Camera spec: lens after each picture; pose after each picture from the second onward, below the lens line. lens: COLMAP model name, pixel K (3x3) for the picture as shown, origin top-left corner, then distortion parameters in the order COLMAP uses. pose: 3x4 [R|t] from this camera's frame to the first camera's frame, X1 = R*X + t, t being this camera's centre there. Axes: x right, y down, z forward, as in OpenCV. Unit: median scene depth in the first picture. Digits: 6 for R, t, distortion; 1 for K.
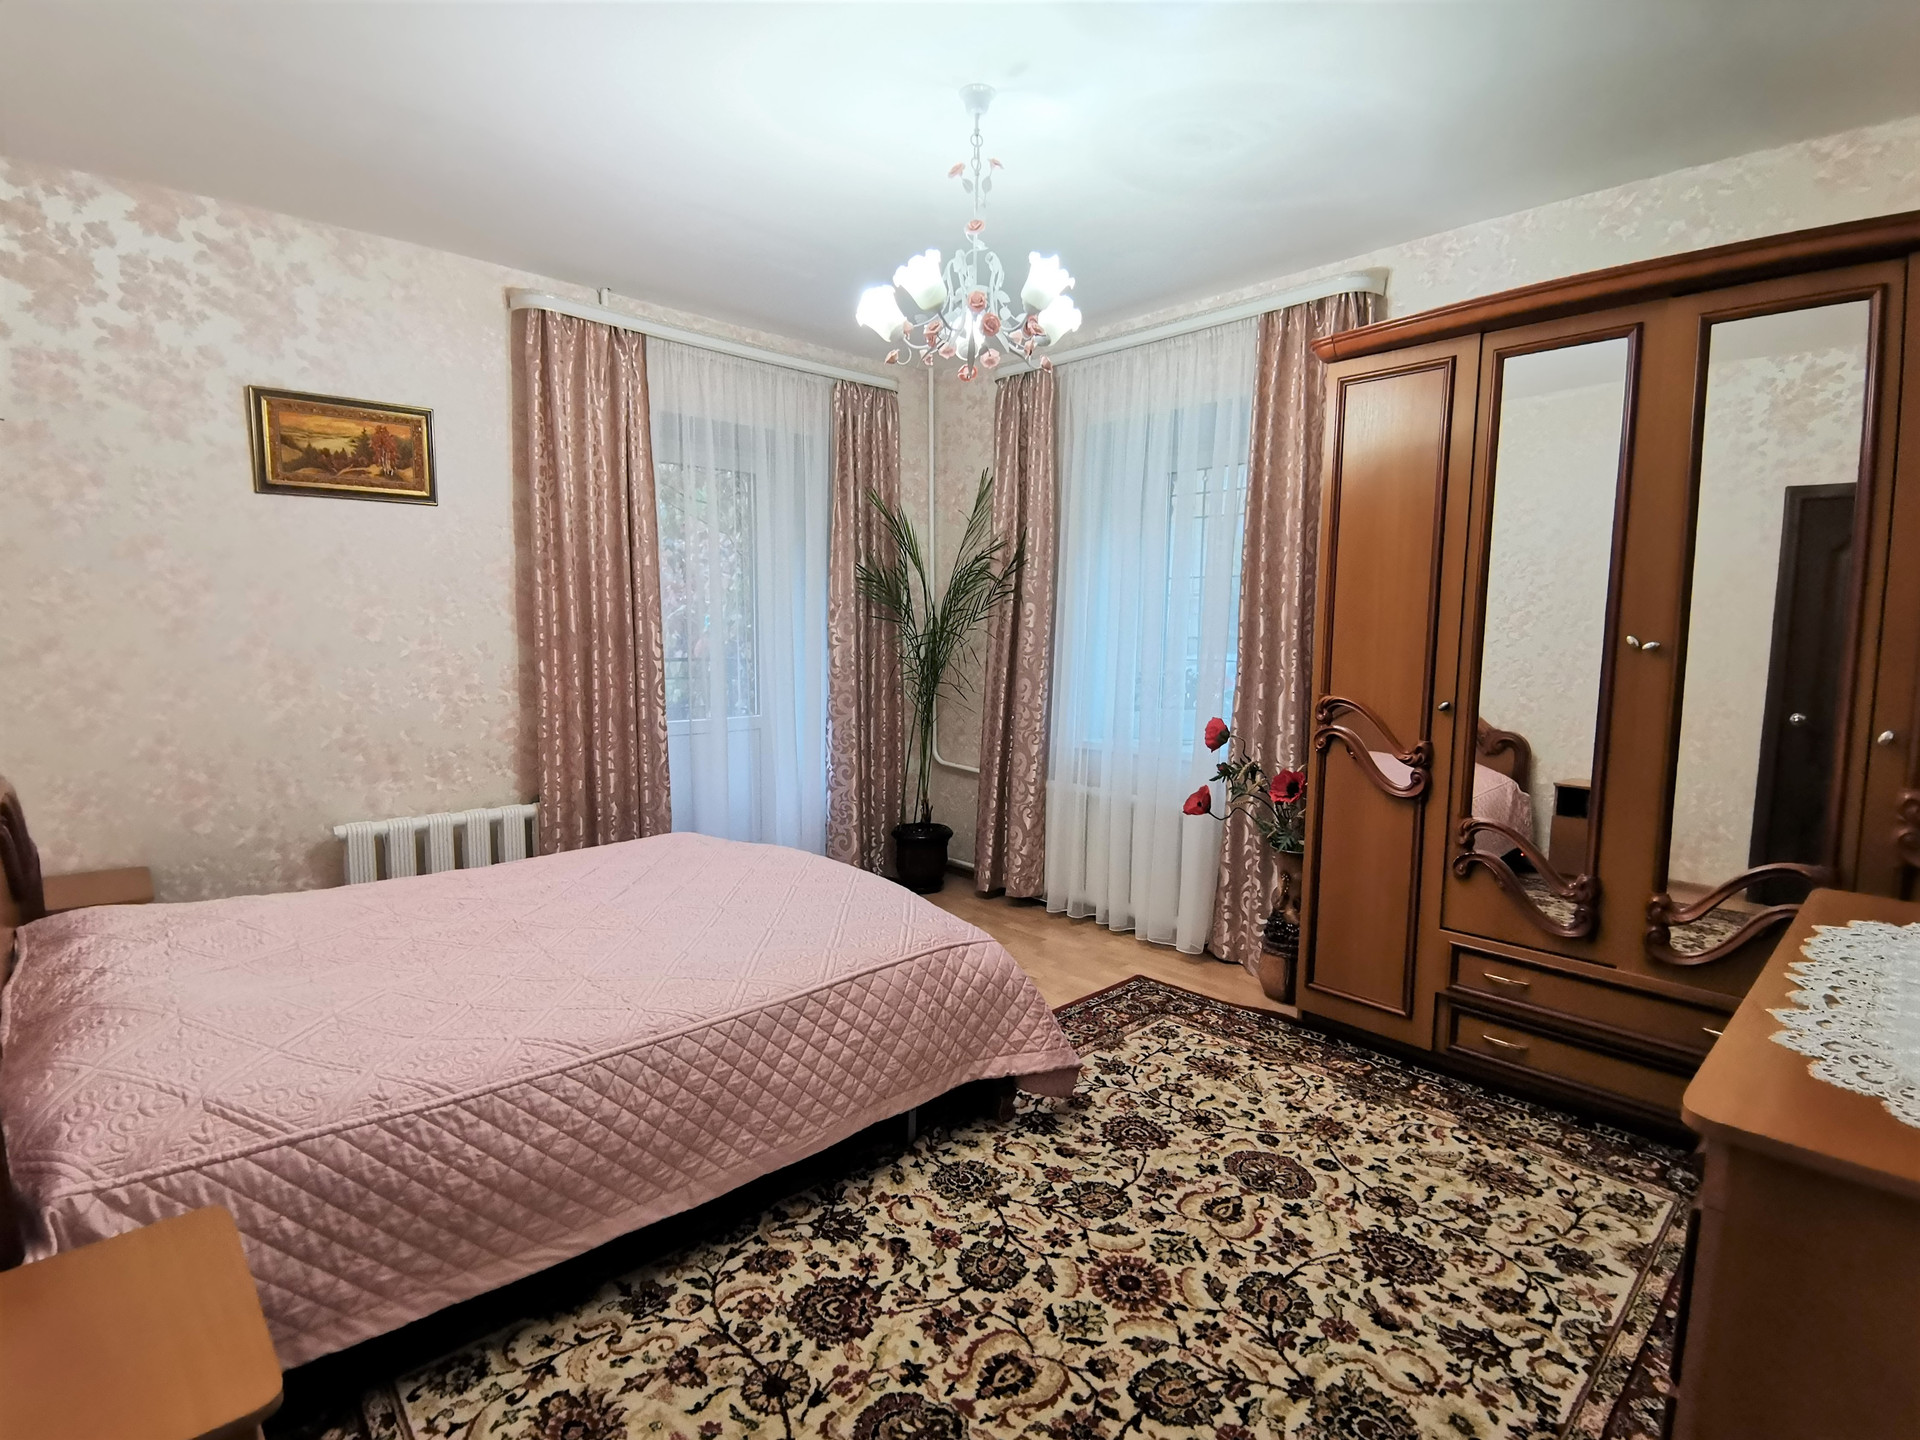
lens RADIAL K [[955.7, 0, 959.6], [0, 955.7, 738.8], [0, 0, 1]] dist [-0.002922, -0.008360]
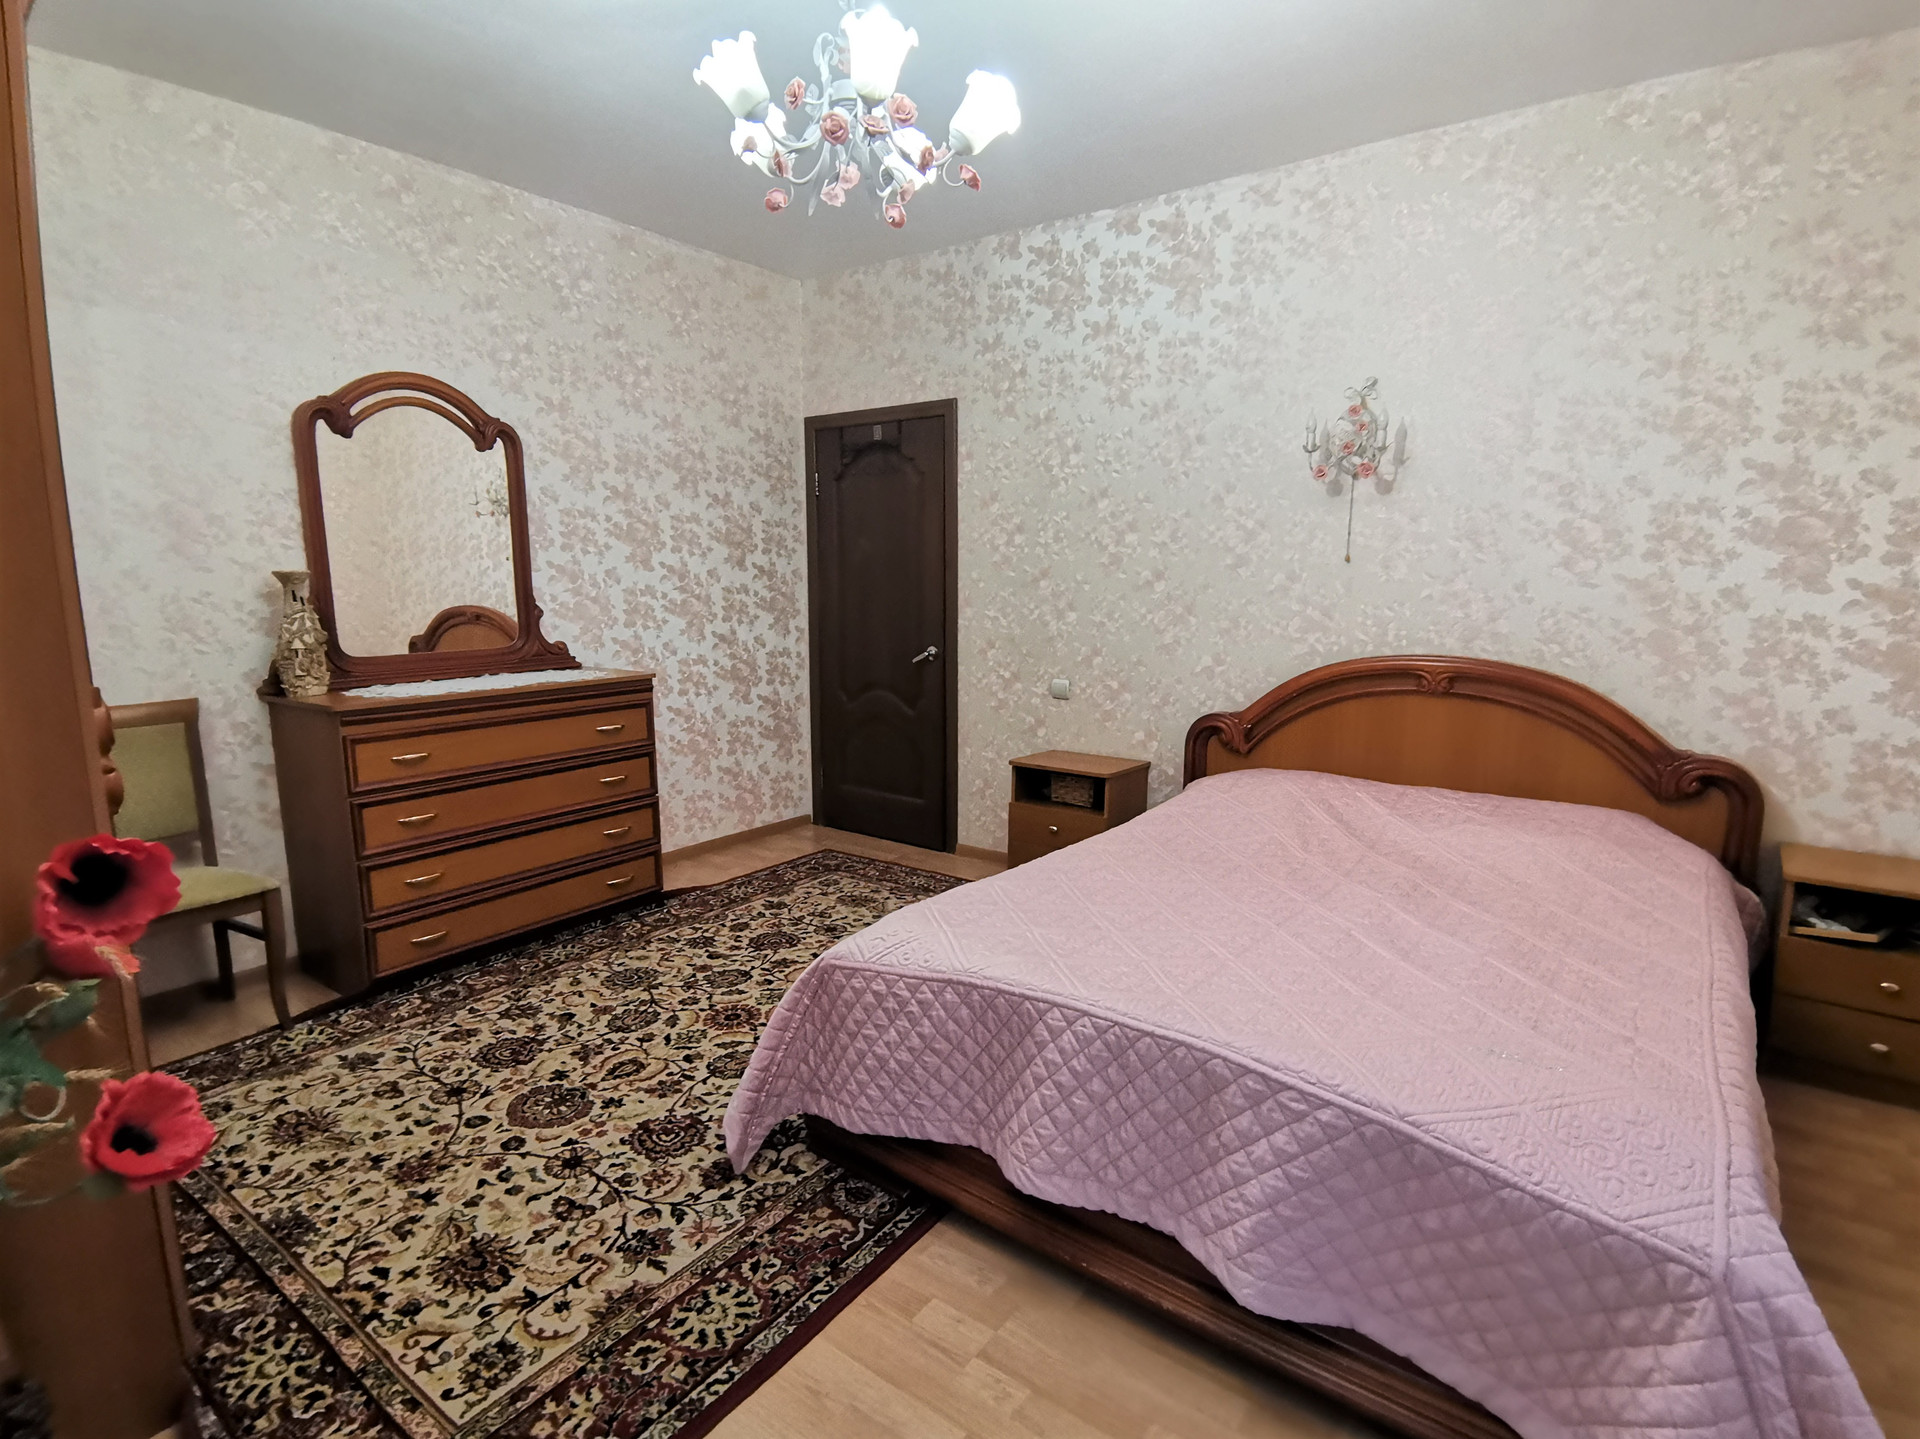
lens RADIAL K [[955.7, 0, 959.6], [0, 955.7, 738.3], [0, 0, 1]] dist [-0.002922, -0.008360]
pose [[-0.983146, 0.018447, -0.181889, 0.080945], [-0.034241, 0.958712, 0.282309, -0.209931], [0.179587, 0.283779, -0.941923, 1.935881]]
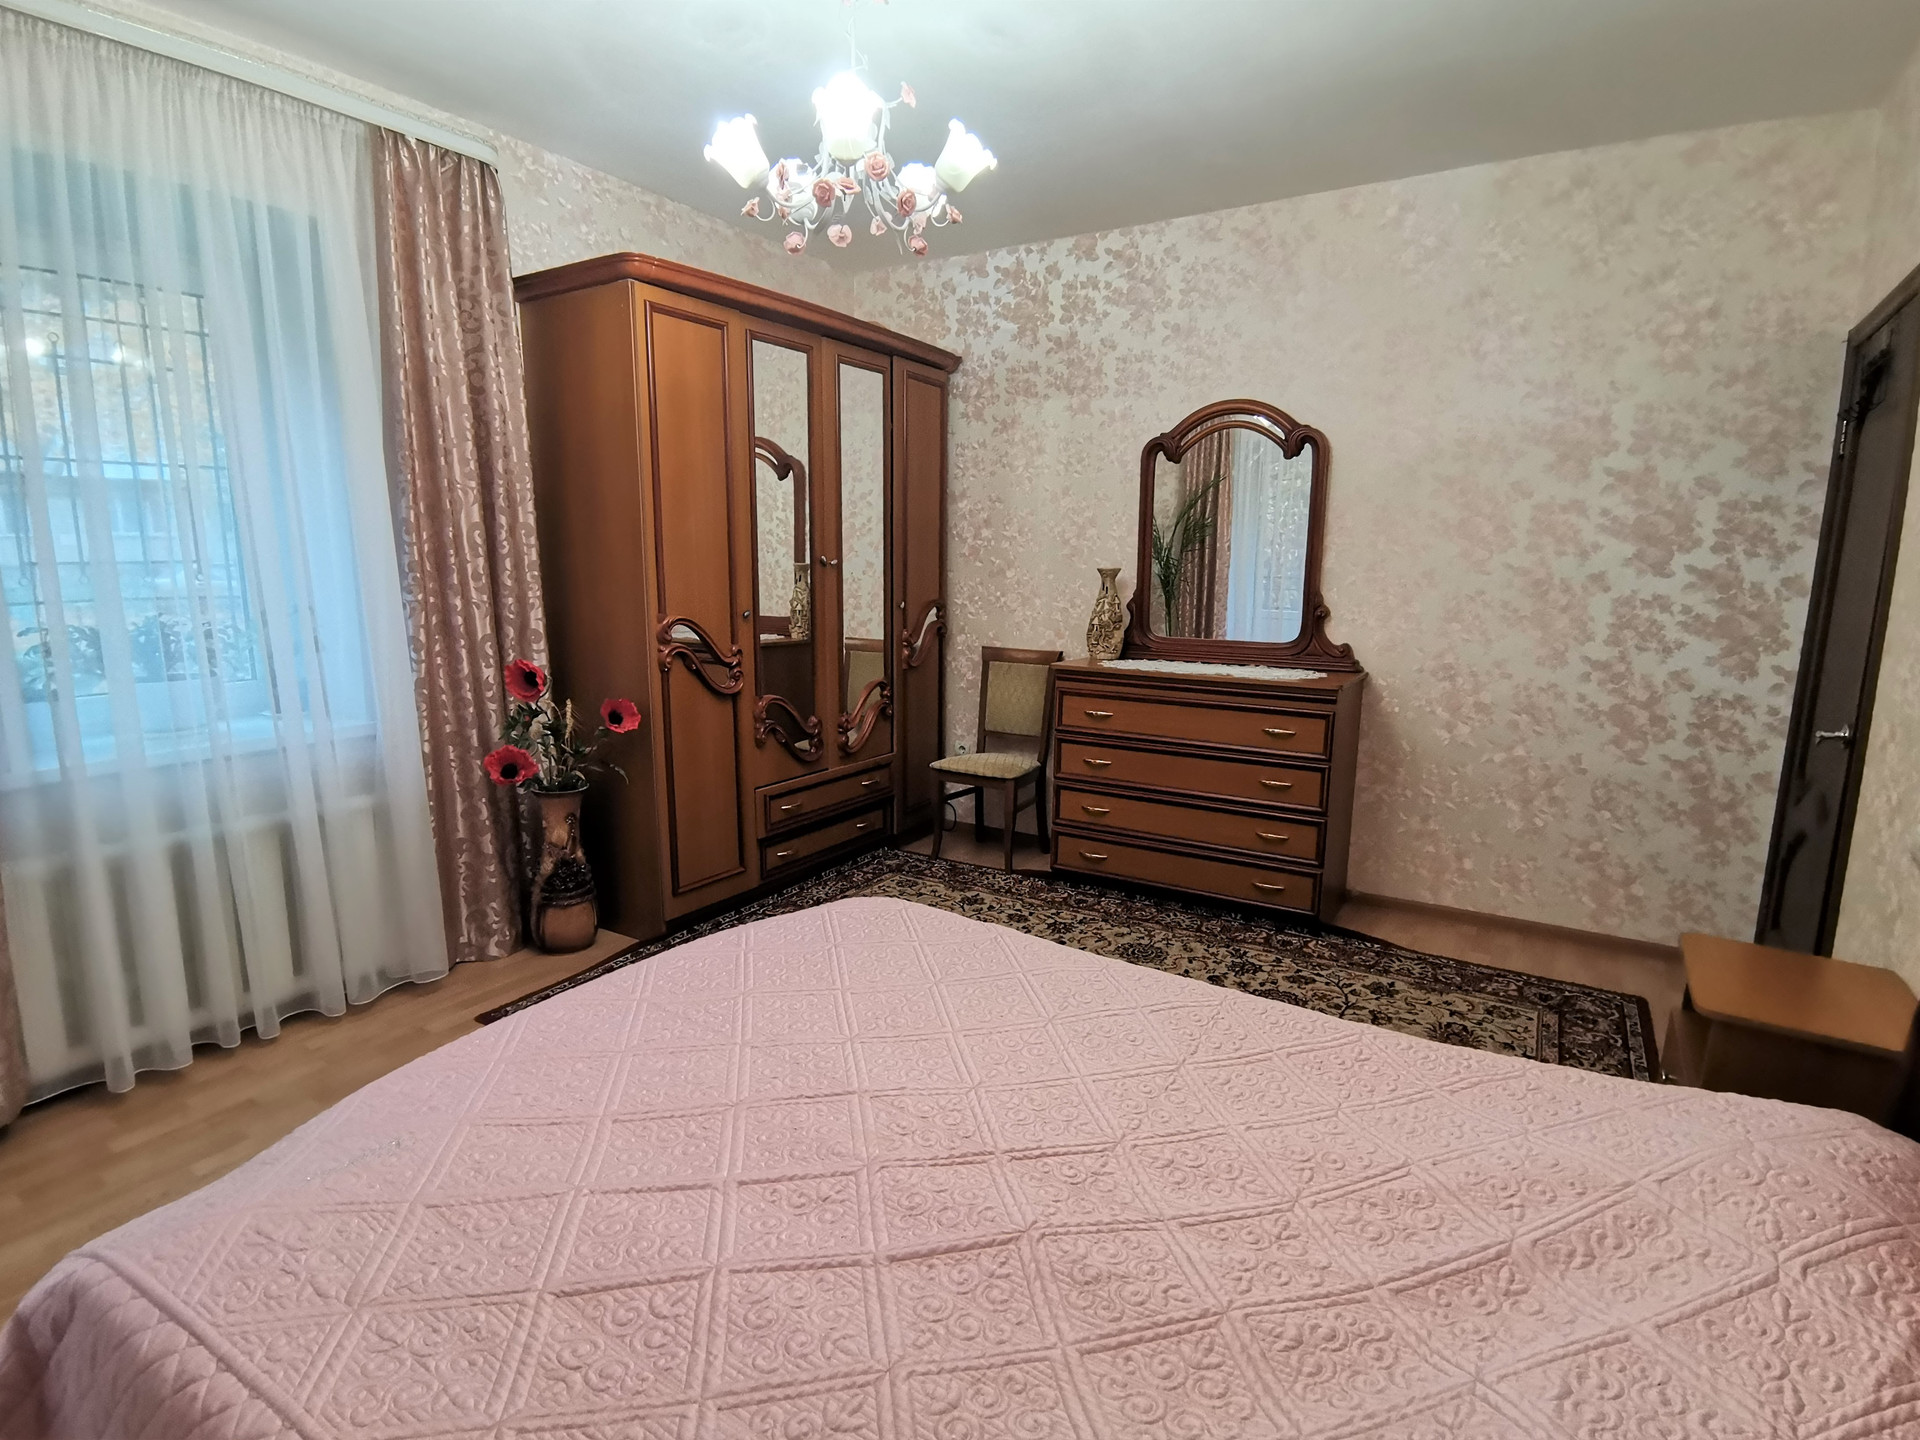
lens RADIAL K [[955.7, 0, 959.6], [0, 955.7, 738.8], [0, 0, 1]] dist [-0.002922, -0.008360]
pose [[-0.265775, -0.187493, 0.945627, -0.912079], [0.096777, 0.970761, 0.219676, -0.143236], [-0.959165, 0.149899, -0.239859, 1.248740]]
